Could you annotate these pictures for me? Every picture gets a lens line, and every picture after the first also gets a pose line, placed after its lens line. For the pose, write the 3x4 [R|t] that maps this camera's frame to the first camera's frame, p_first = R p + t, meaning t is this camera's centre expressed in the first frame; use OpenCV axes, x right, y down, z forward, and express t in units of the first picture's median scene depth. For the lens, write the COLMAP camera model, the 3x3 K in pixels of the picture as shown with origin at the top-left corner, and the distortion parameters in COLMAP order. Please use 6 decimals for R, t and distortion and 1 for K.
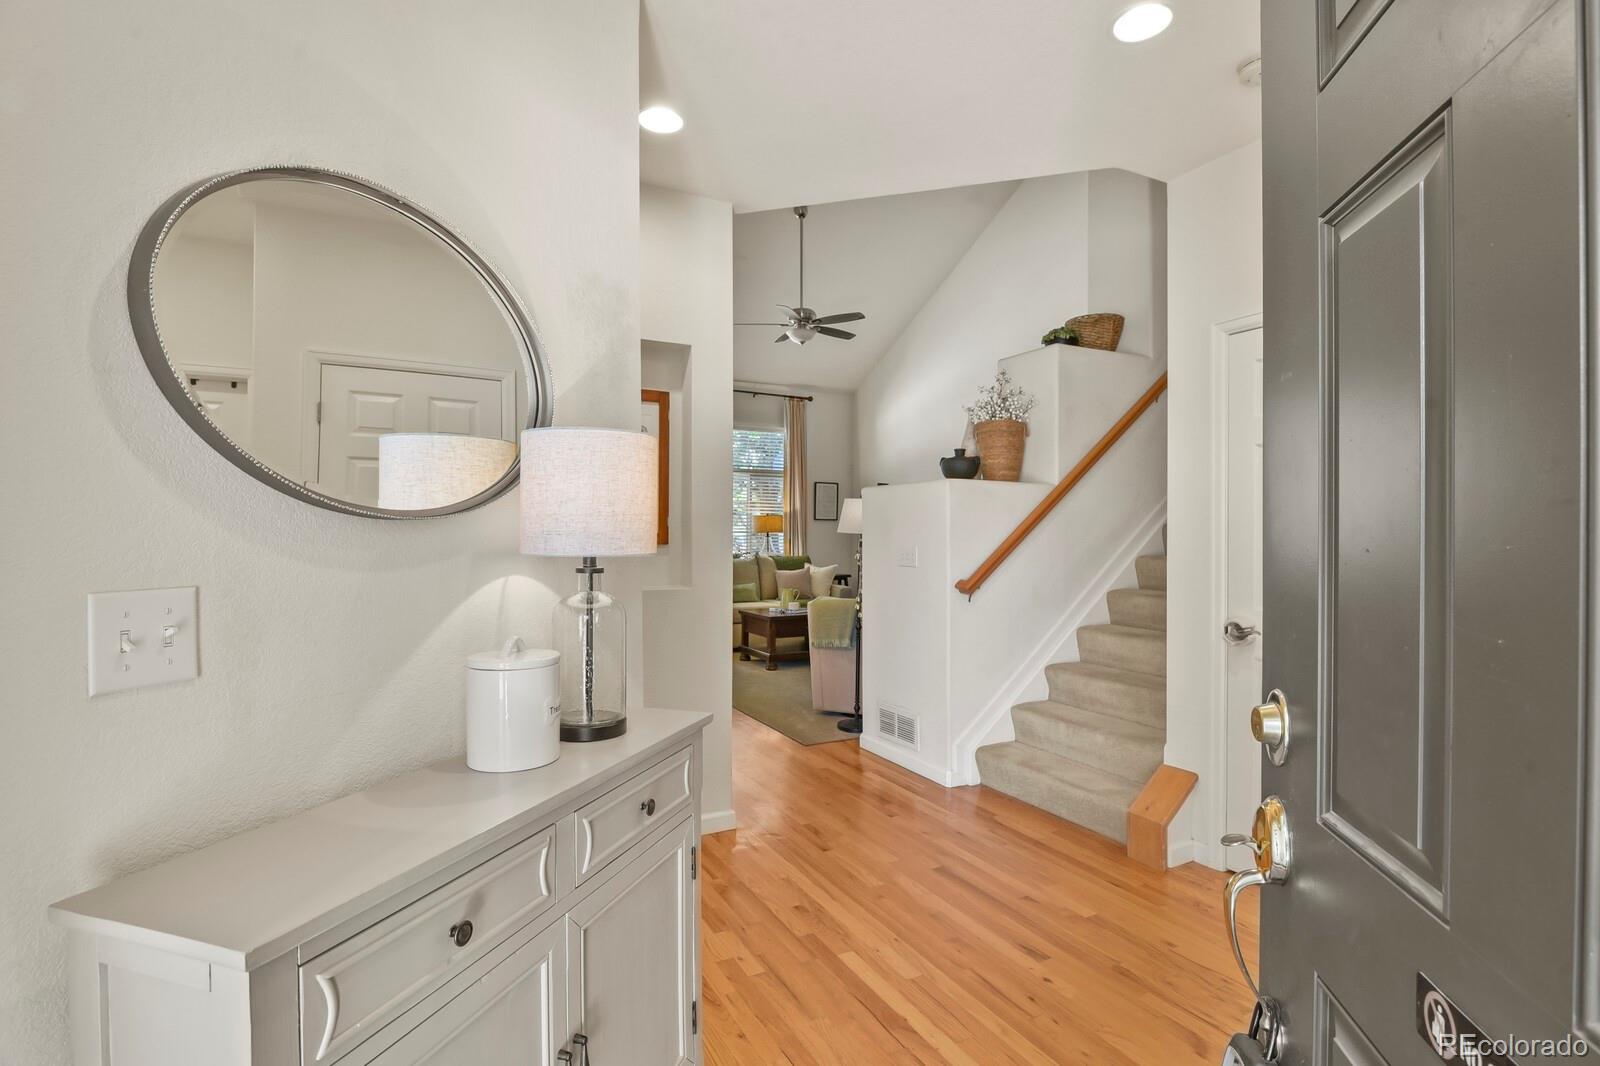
lens RADIAL K [[779.1, 0, 804.0], [0, 779.1, 531.6], [0, 0, 1]] dist [-0.009537, -0.005654]
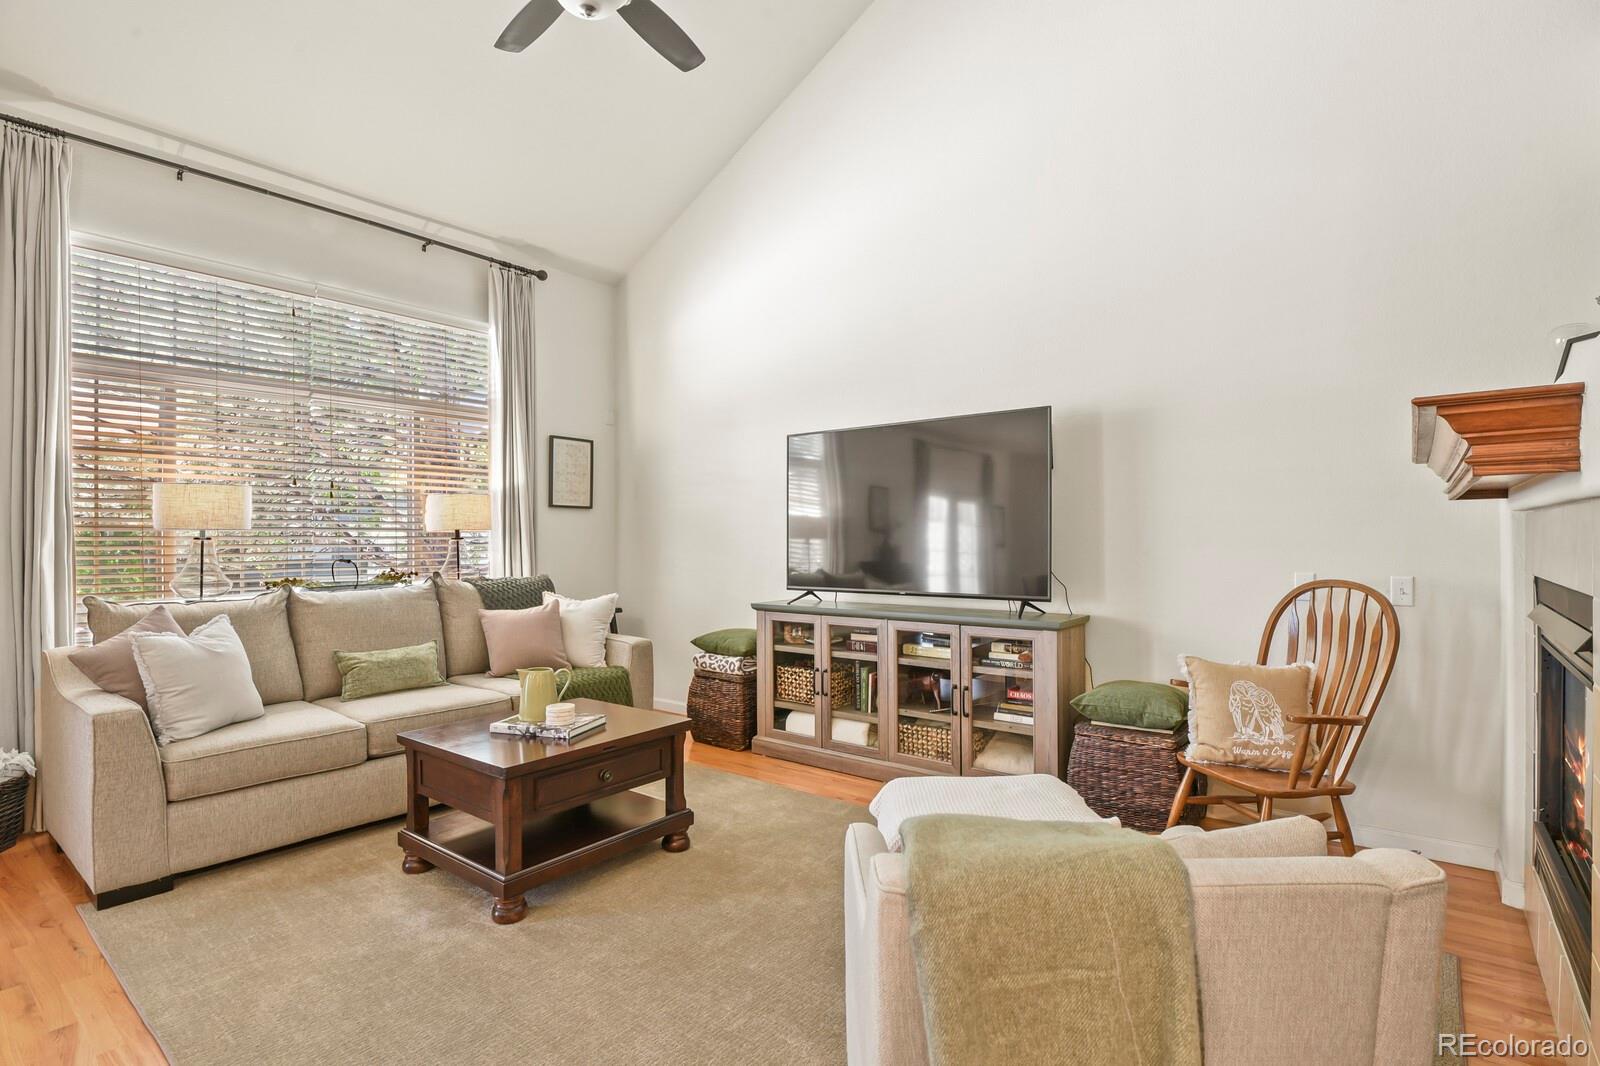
lens RADIAL K [[779.1, 0, 807.1], [0, 779.1, 536.8], [0, 0, 1]] dist [-0.009537, -0.005654]
pose [[0.912327, -0.006304, 0.409415, -0.101076], [0.007254, 0.999973, -0.000768, 0.015721], [-0.409399, 0.003670, 0.912348, 1.030453]]
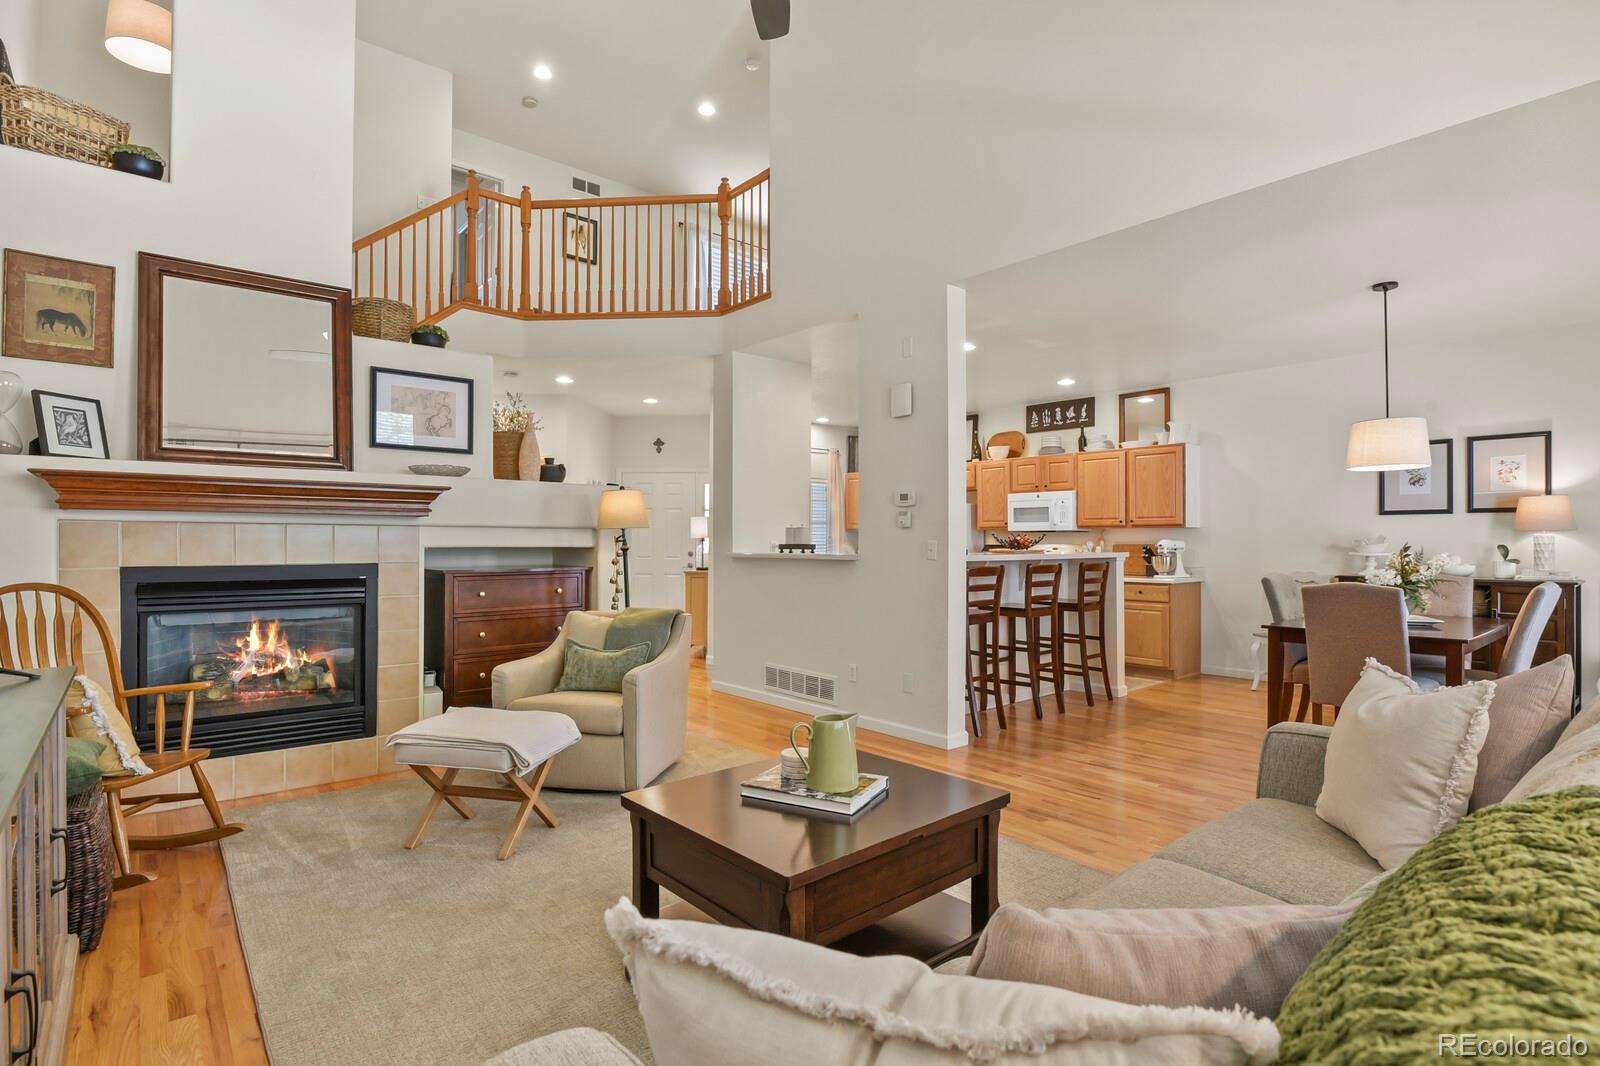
lens RADIAL K [[779.1, 0, 805.7], [0, 779.1, 537.2], [0, 0, 1]] dist [-0.009537, -0.005654]
pose [[-0.975073, -0.003492, -0.221856, 0.082693], [-0.001780, 0.999967, -0.007920, 0.020721], [0.221876, -0.007328, -0.975047, 2.209079]]
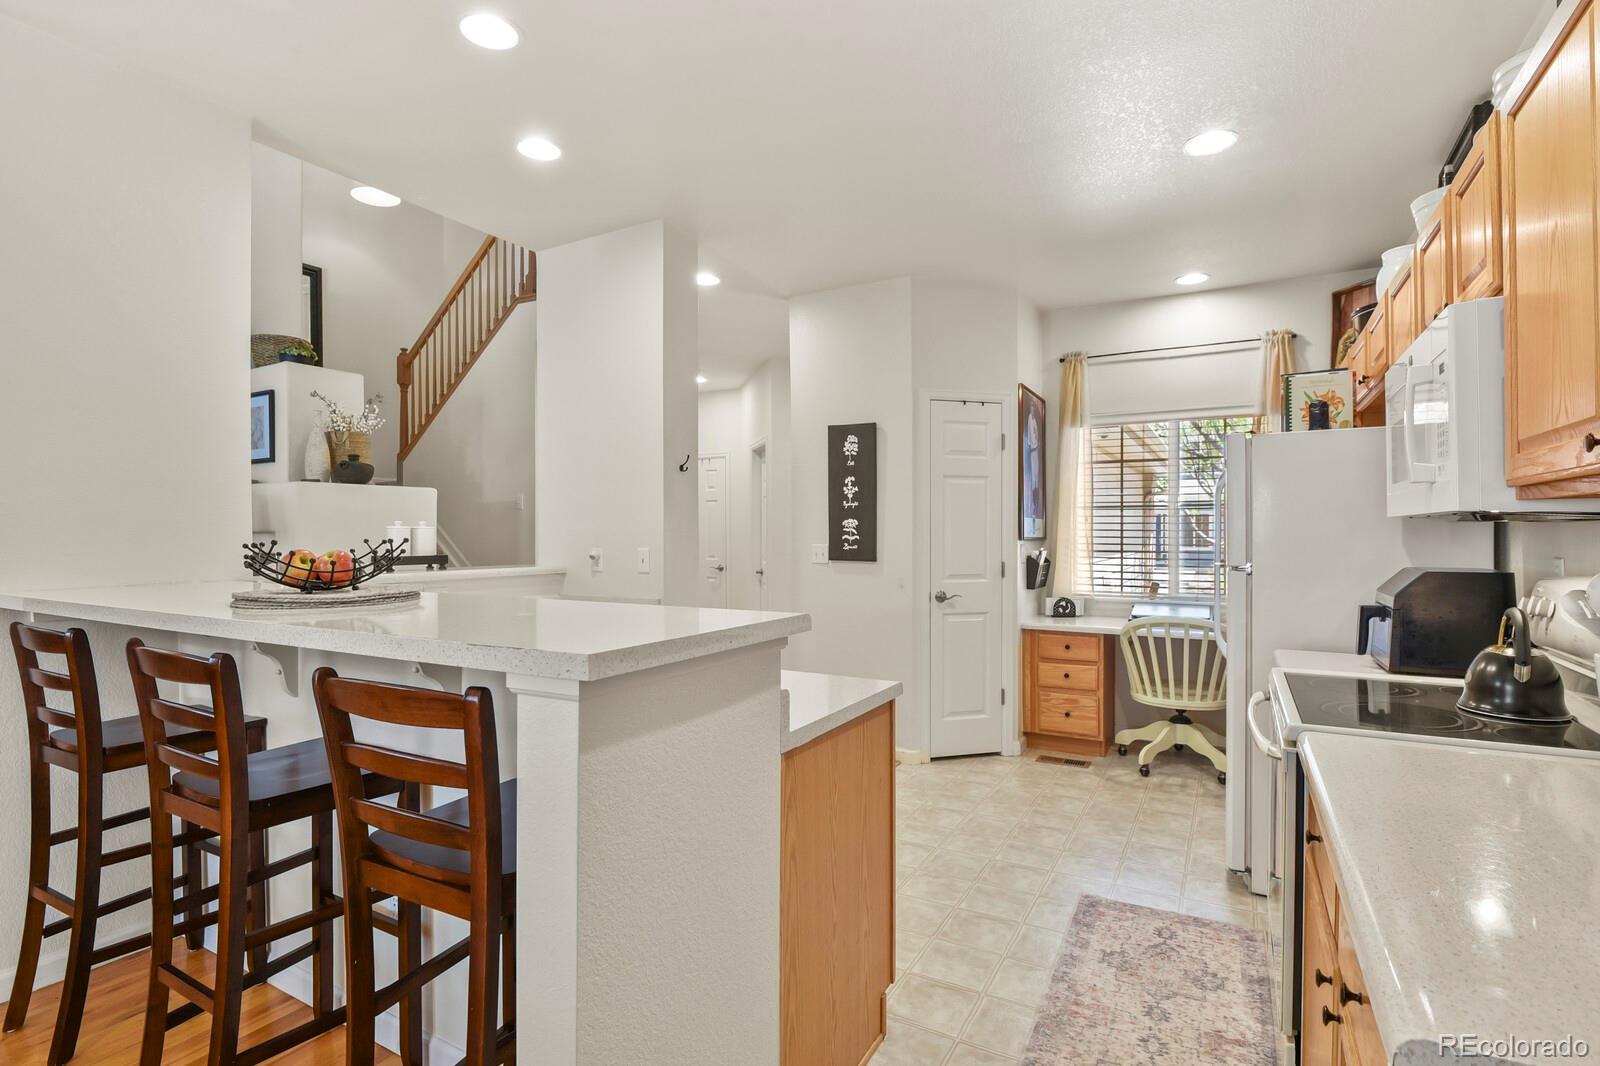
lens RADIAL K [[779.1, 0, 801.2], [0, 779.1, 538.4], [0, 0, 1]] dist [-0.009537, -0.005654]
pose [[-0.543731, -0.007085, 0.839229, -1.021532], [-0.000331, 0.999966, 0.008227, -0.000659], [-0.839259, 0.004195, -0.543715, 1.061354]]
